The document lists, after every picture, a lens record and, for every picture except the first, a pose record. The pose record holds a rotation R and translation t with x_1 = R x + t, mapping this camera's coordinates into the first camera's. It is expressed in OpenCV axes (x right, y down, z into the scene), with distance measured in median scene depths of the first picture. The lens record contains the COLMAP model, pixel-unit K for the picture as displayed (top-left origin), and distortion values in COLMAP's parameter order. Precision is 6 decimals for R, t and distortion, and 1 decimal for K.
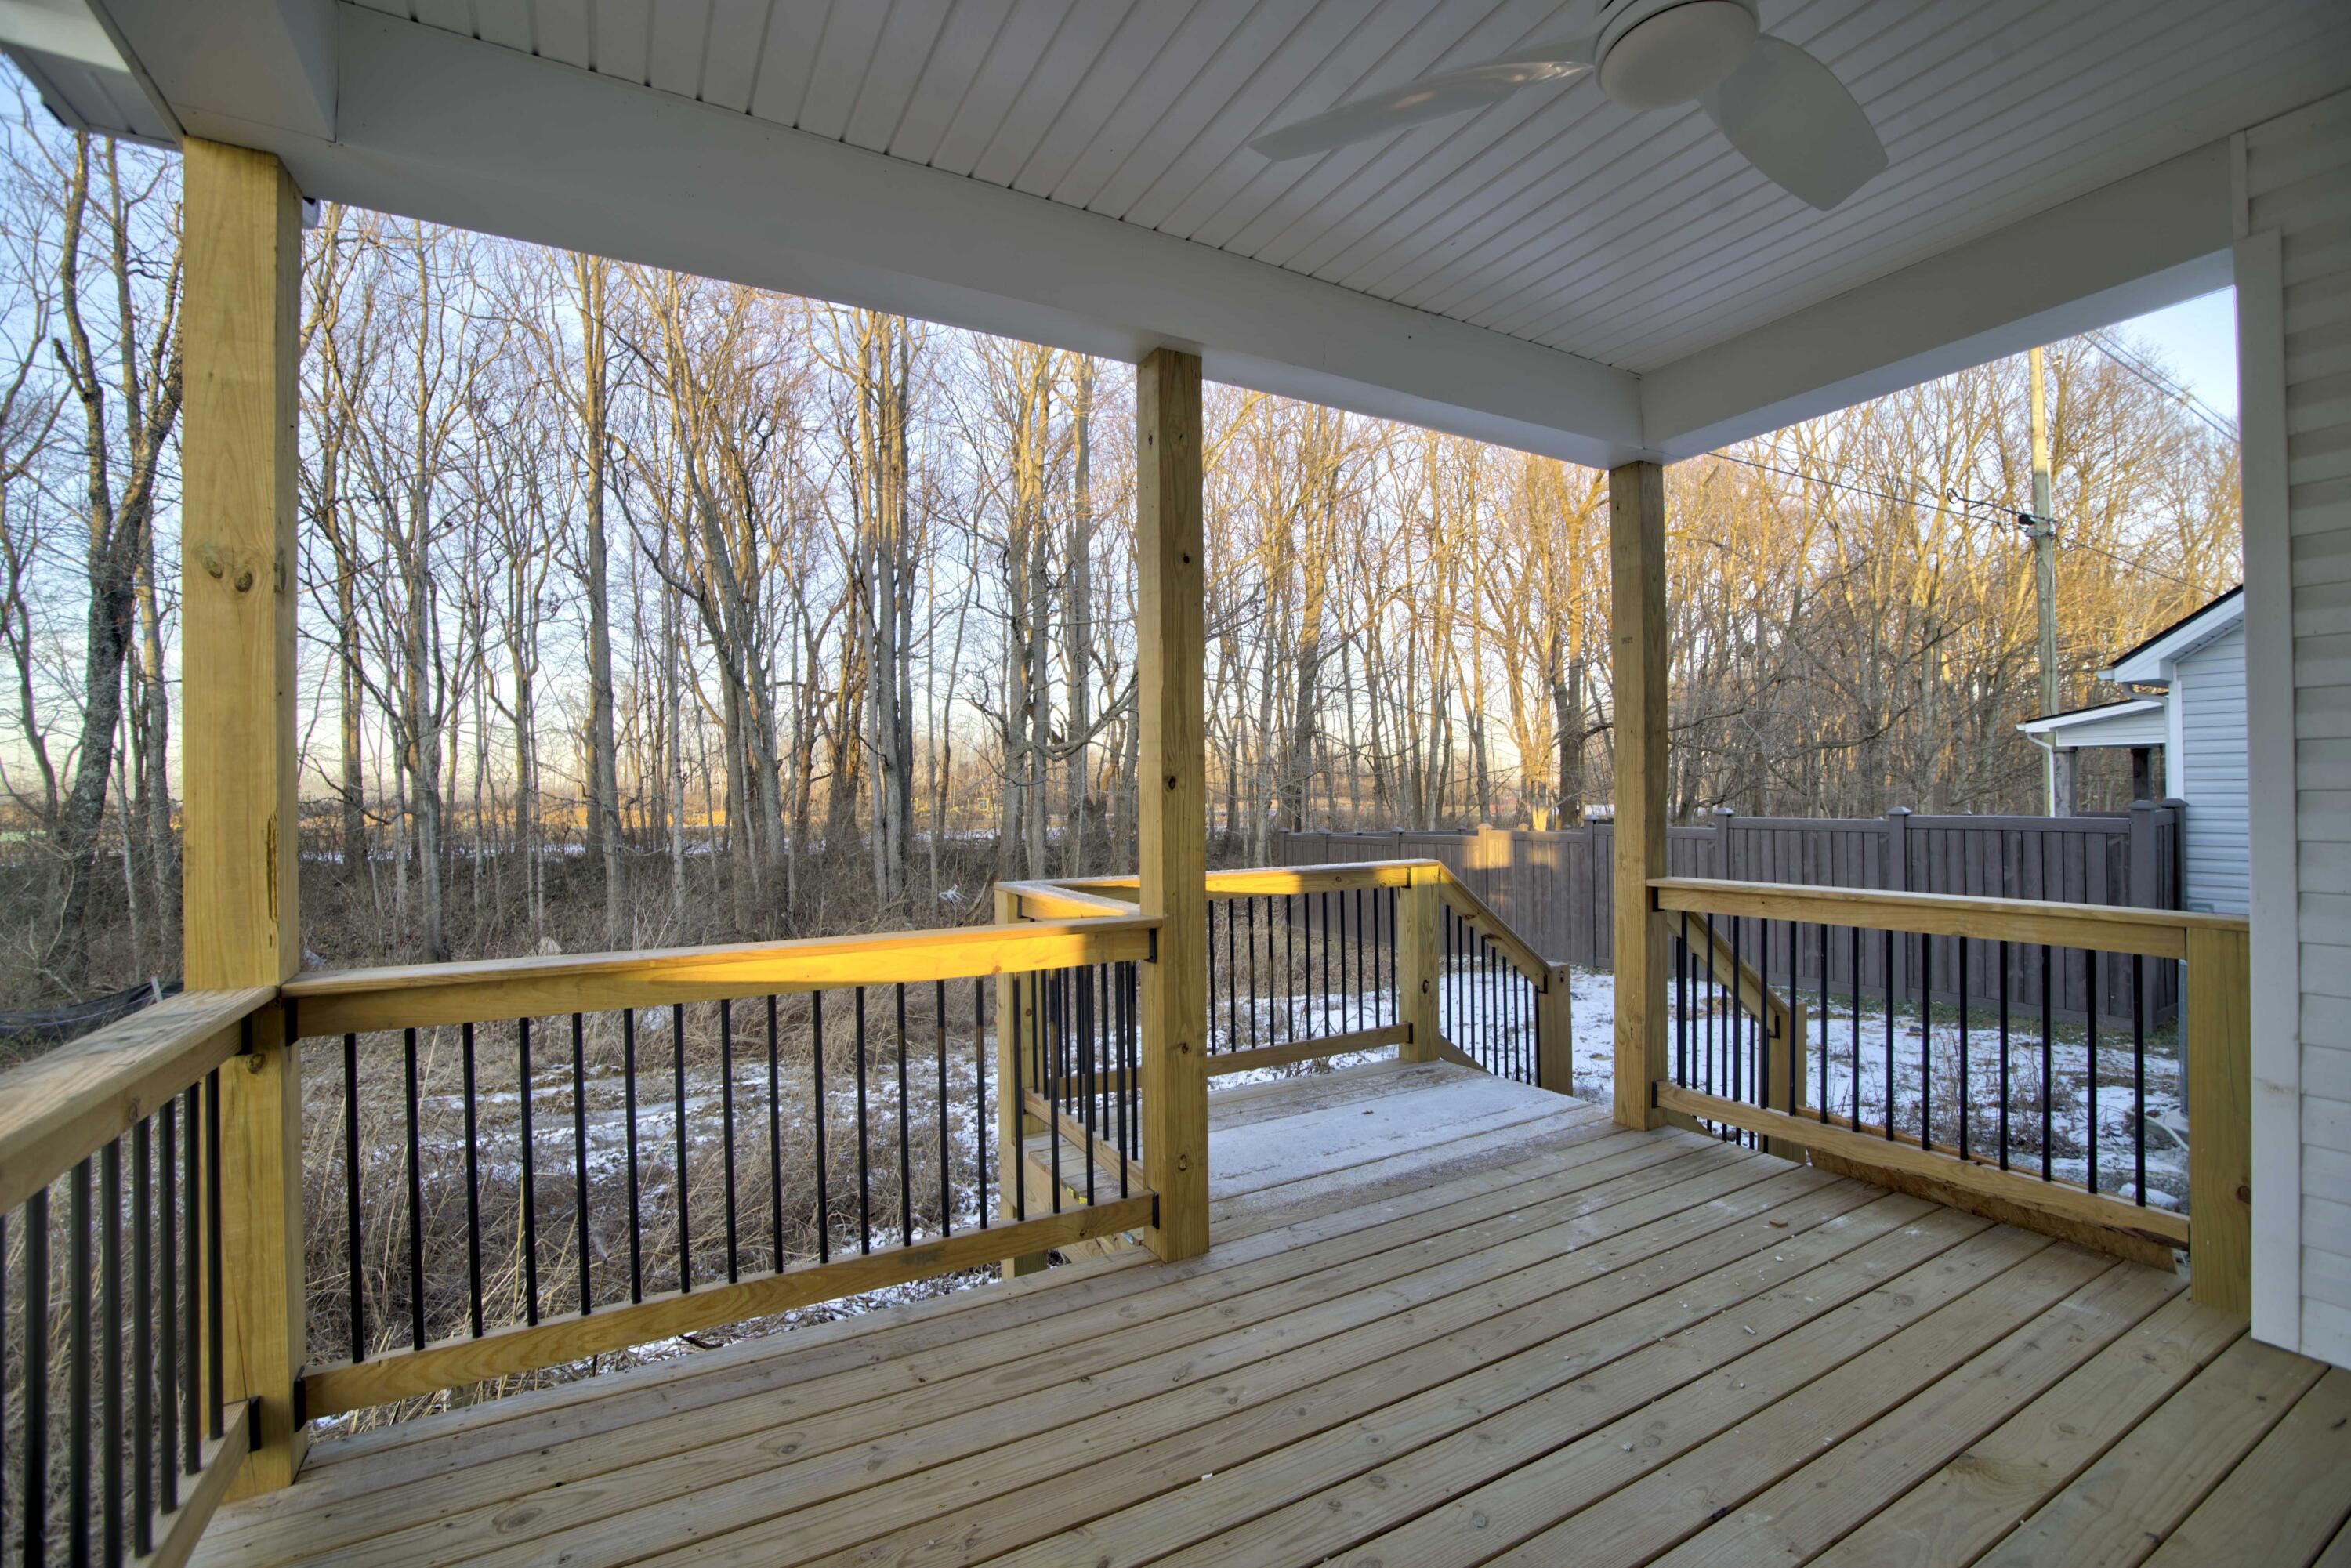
lens RADIAL K [[1010.9, 0, 1185.8], [0, 1010.9, 781.0], [0, 0, 1]] dist [-0.030913, -0.000002]
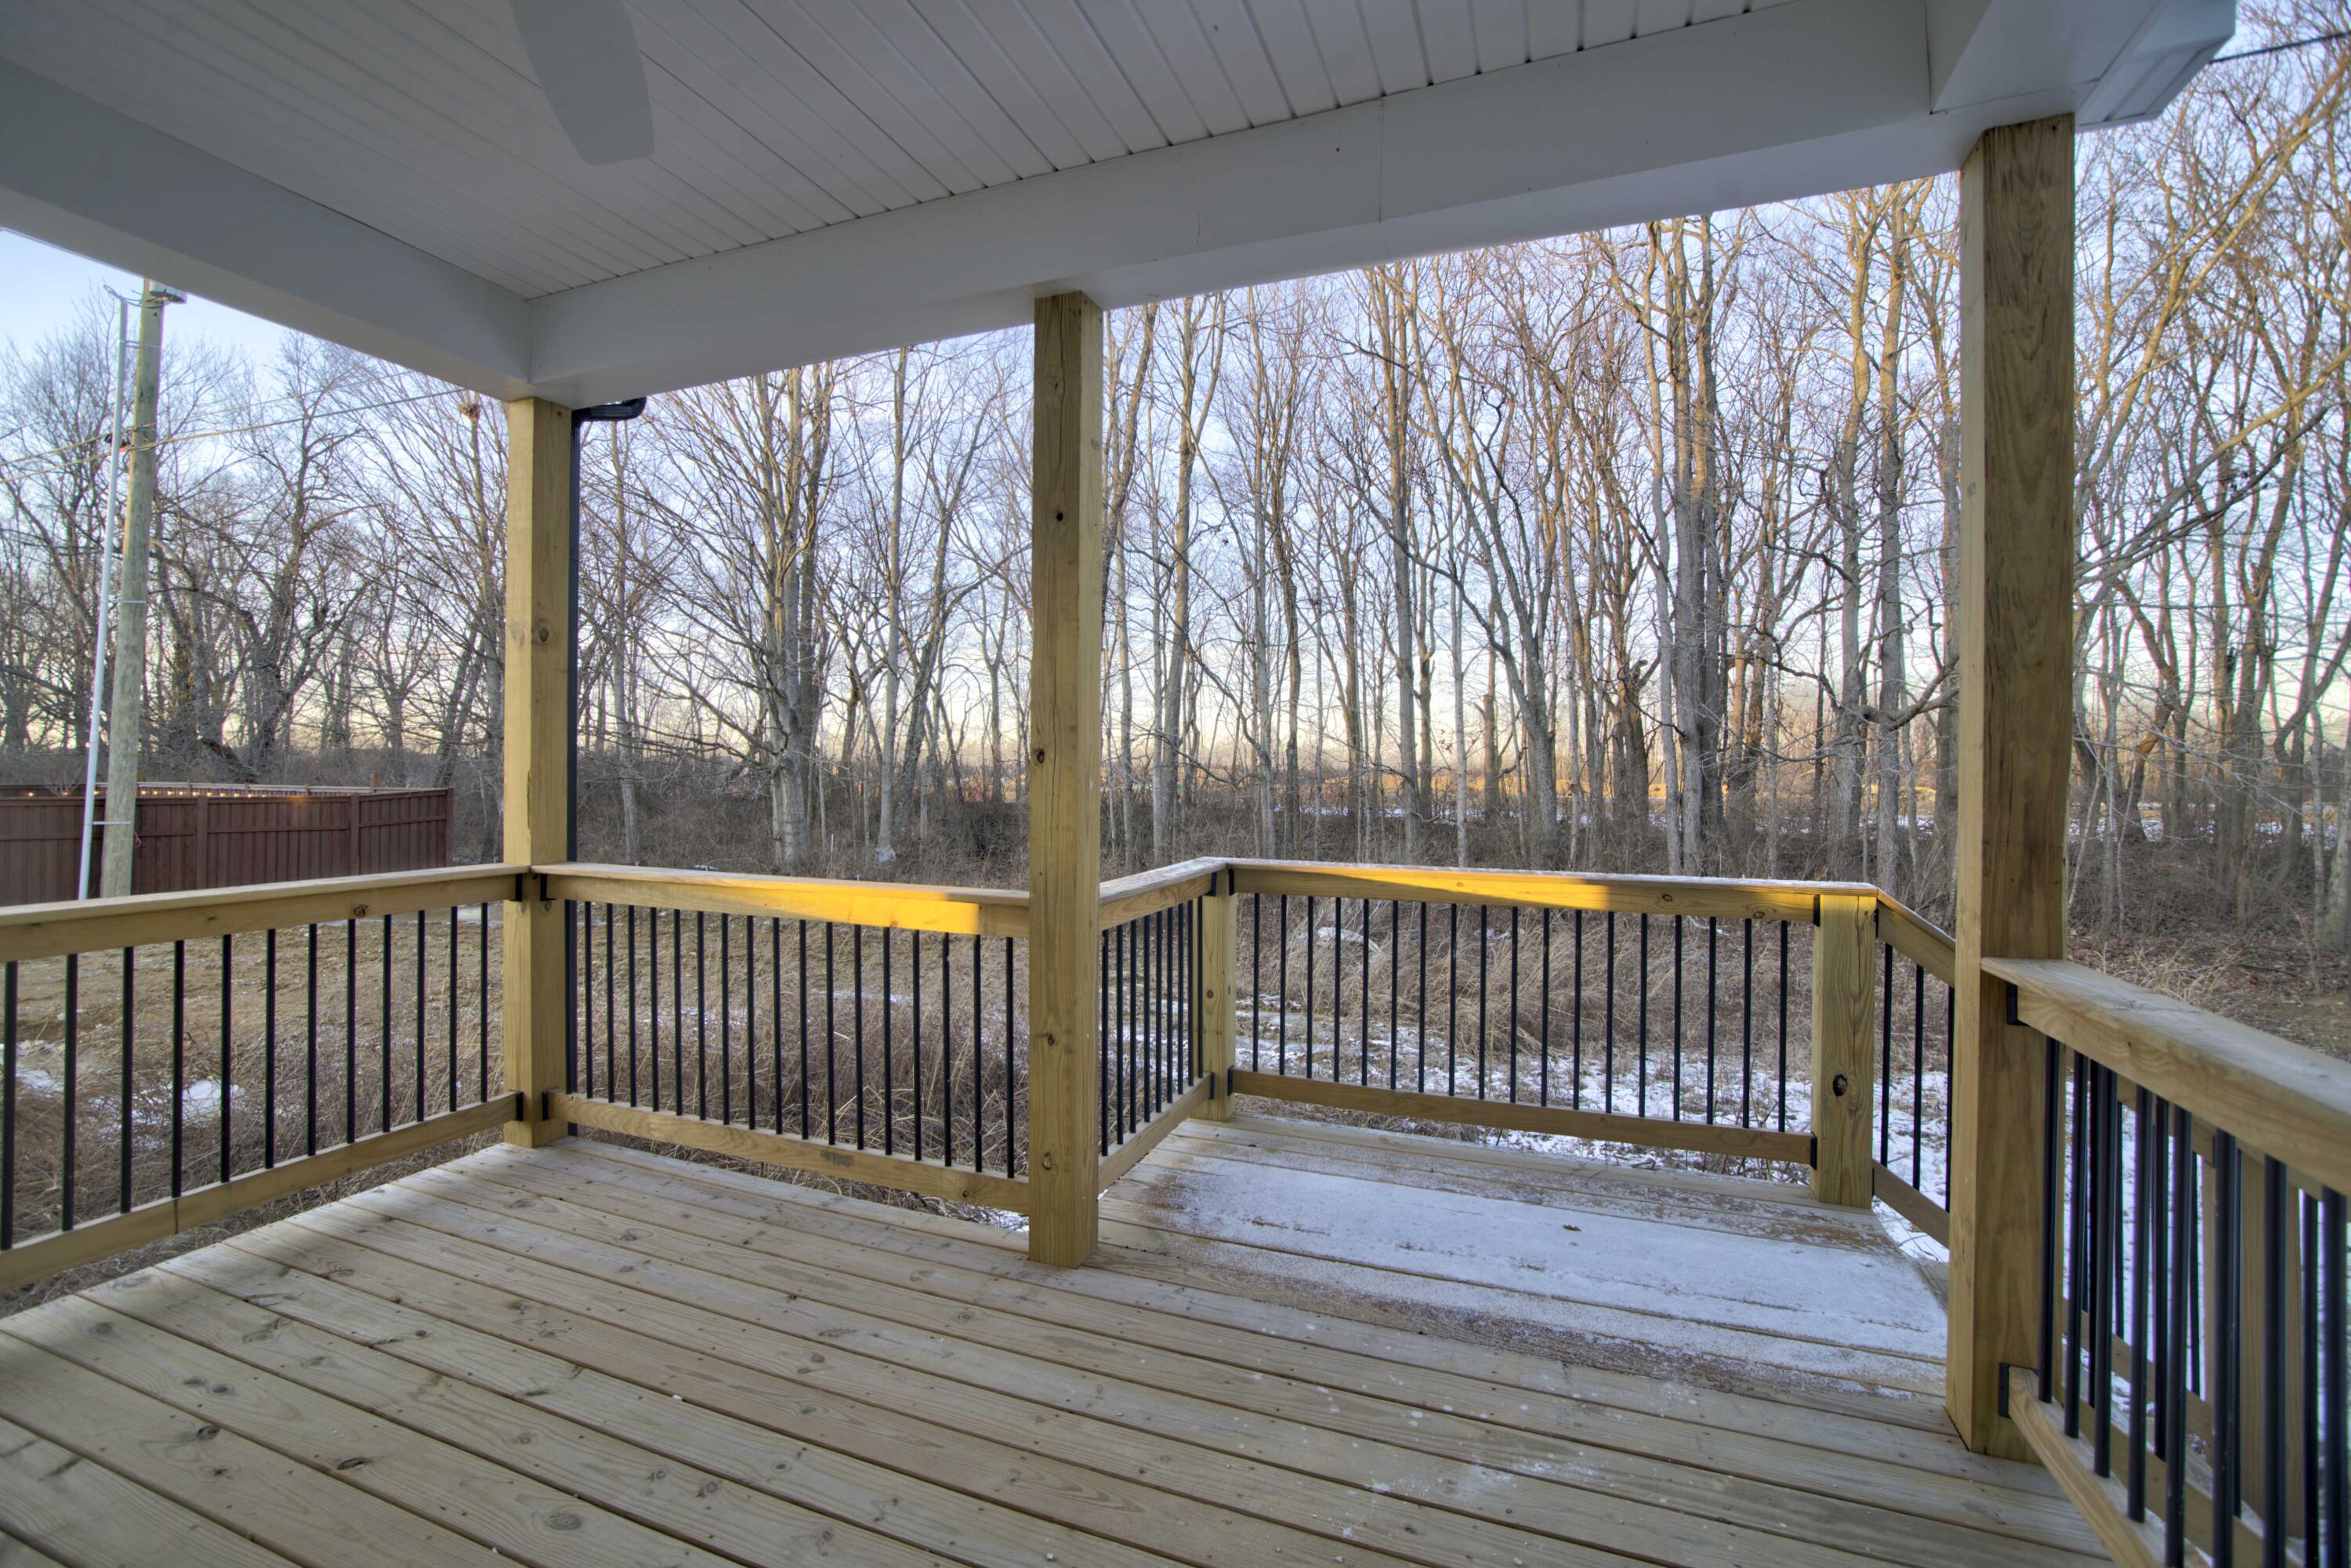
lens RADIAL K [[1010.9, 0, 1179.0], [0, 1010.9, 768.0], [0, 0, 1]] dist [-0.030913, -0.000002]
pose [[0.632961, 0.018367, -0.773965, 0.689366], [-0.010220, 0.999830, 0.015369, -0.003102], [0.774116, -0.001818, 0.633041, 0.433007]]
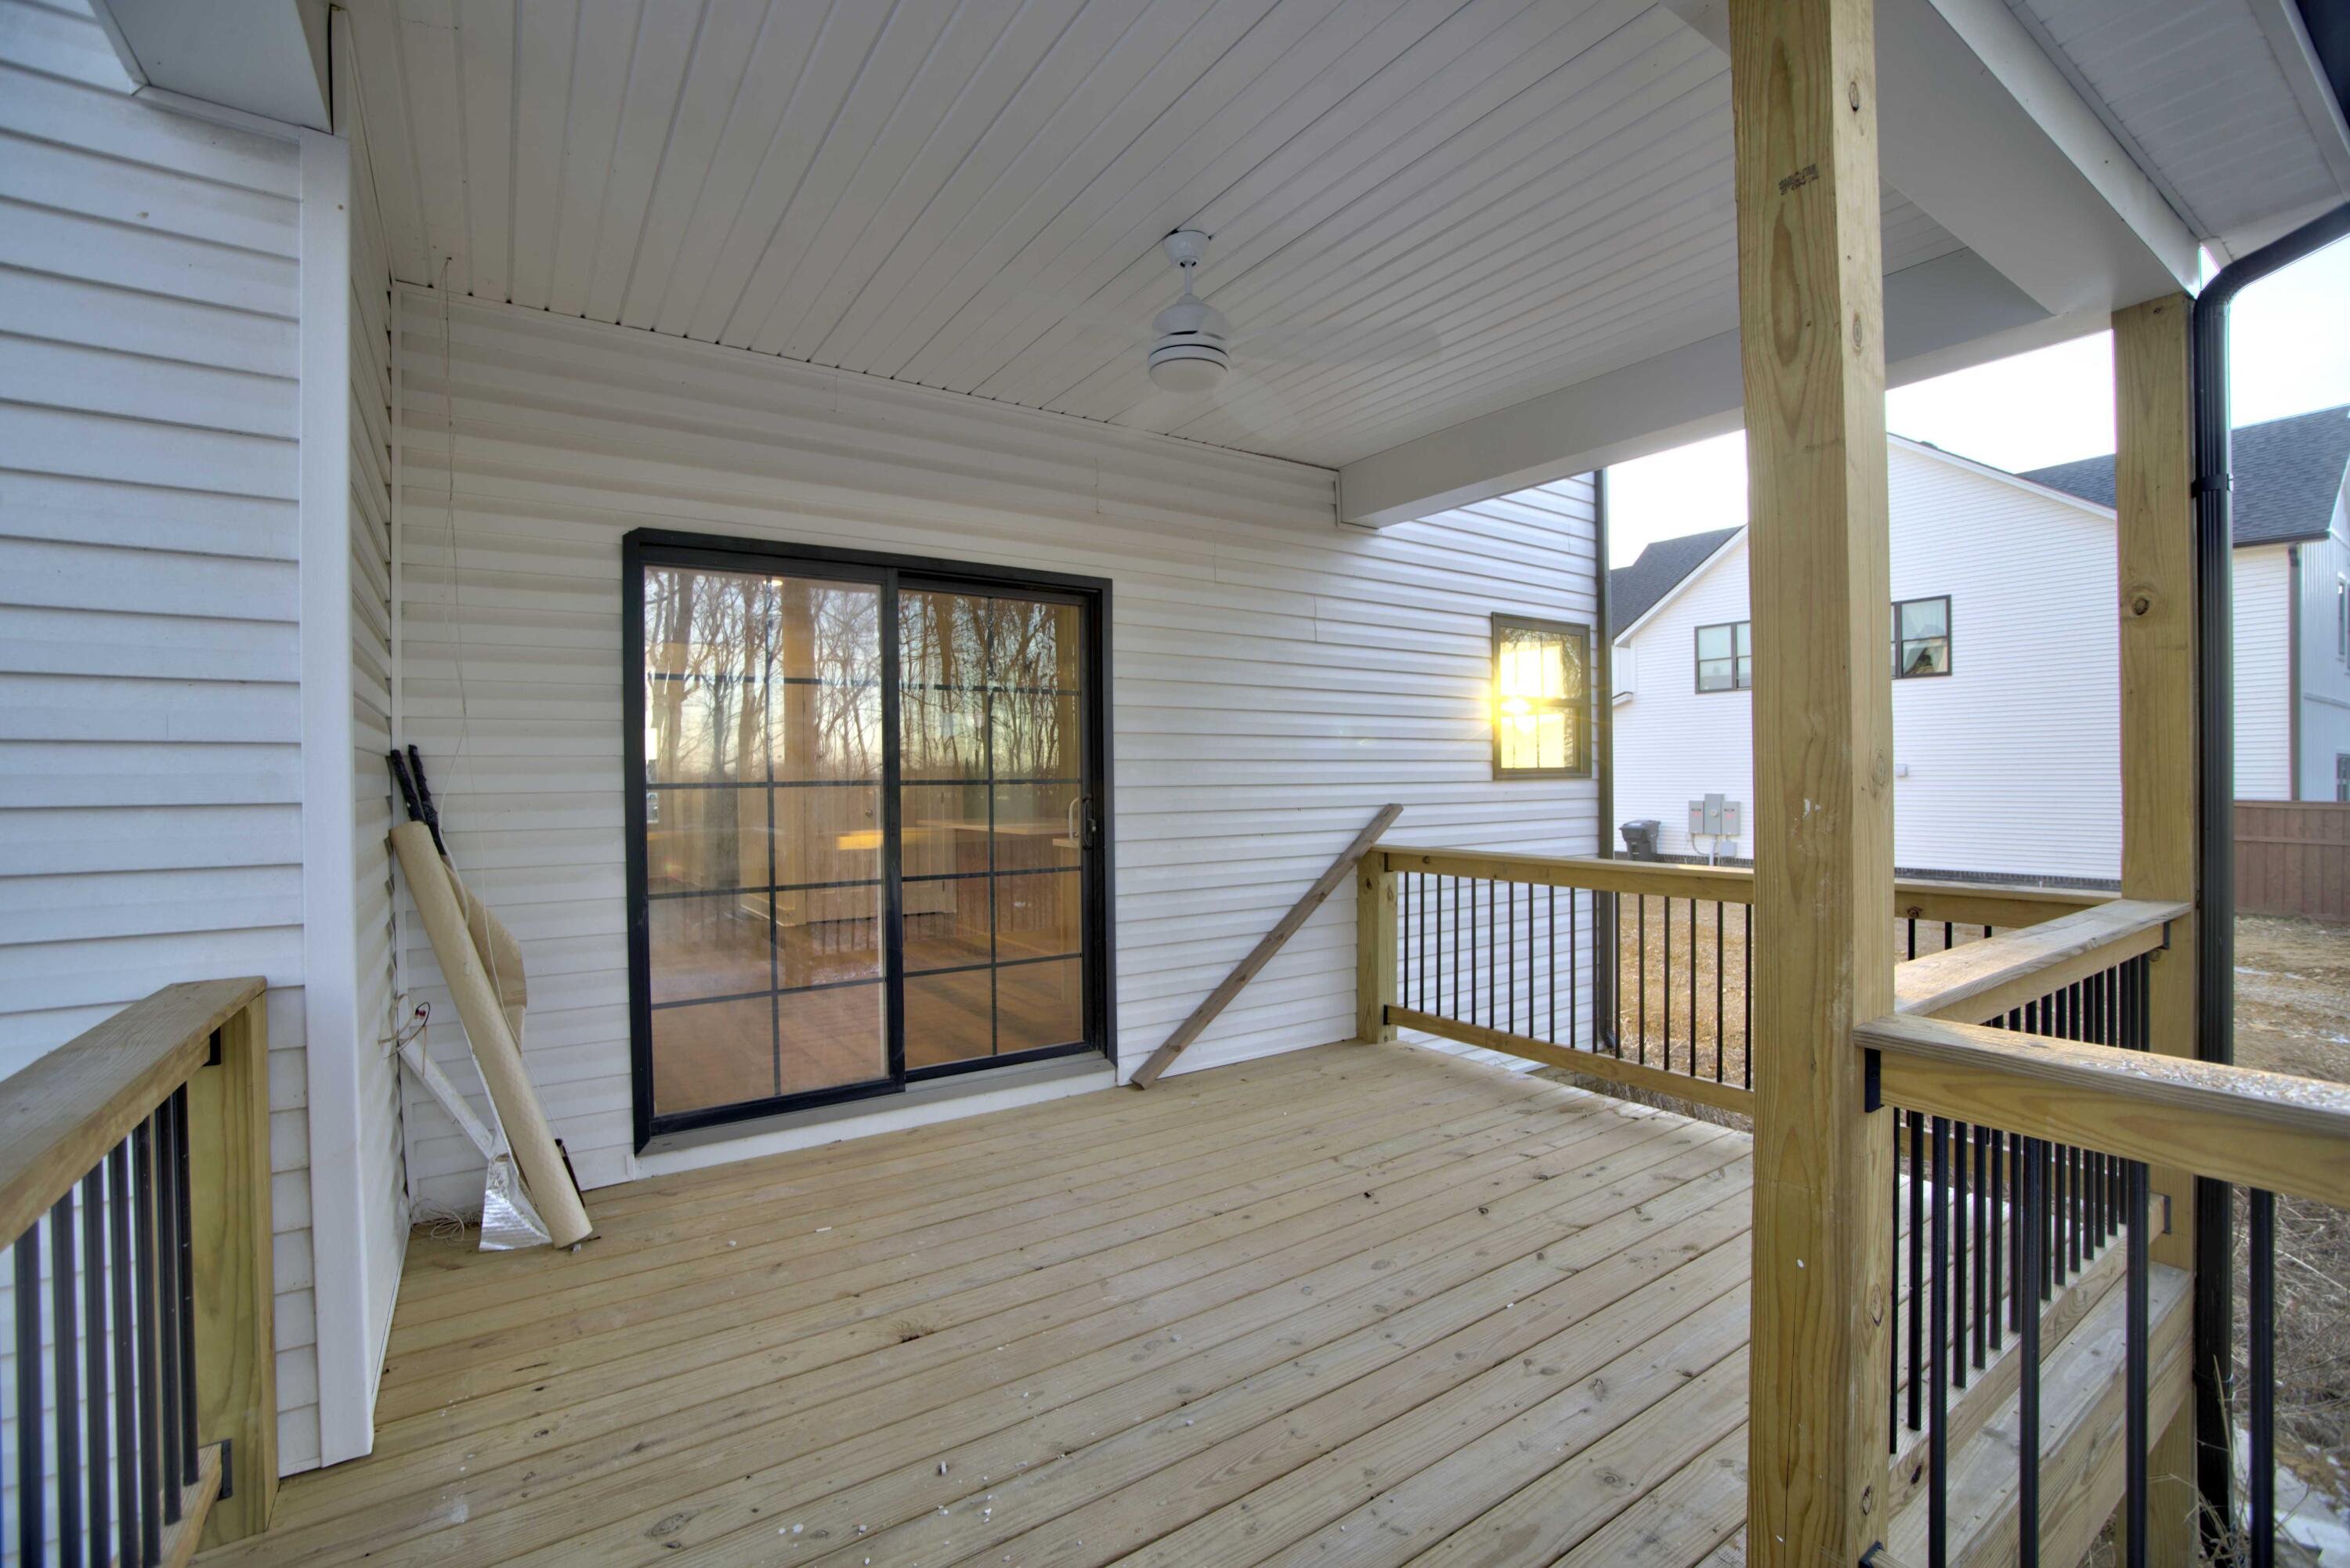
lens RADIAL K [[1010.4, 0, 1172.4], [0, 1010.4, 773.3], [0, 0, 1]] dist [-0.030913, -0.000002]
pose [[-0.996742, 0.018584, -0.078482, 0.317328], [0.019337, 0.999774, -0.008846, 0.009501], [0.078299, -0.010335, -0.996876, 1.315048]]
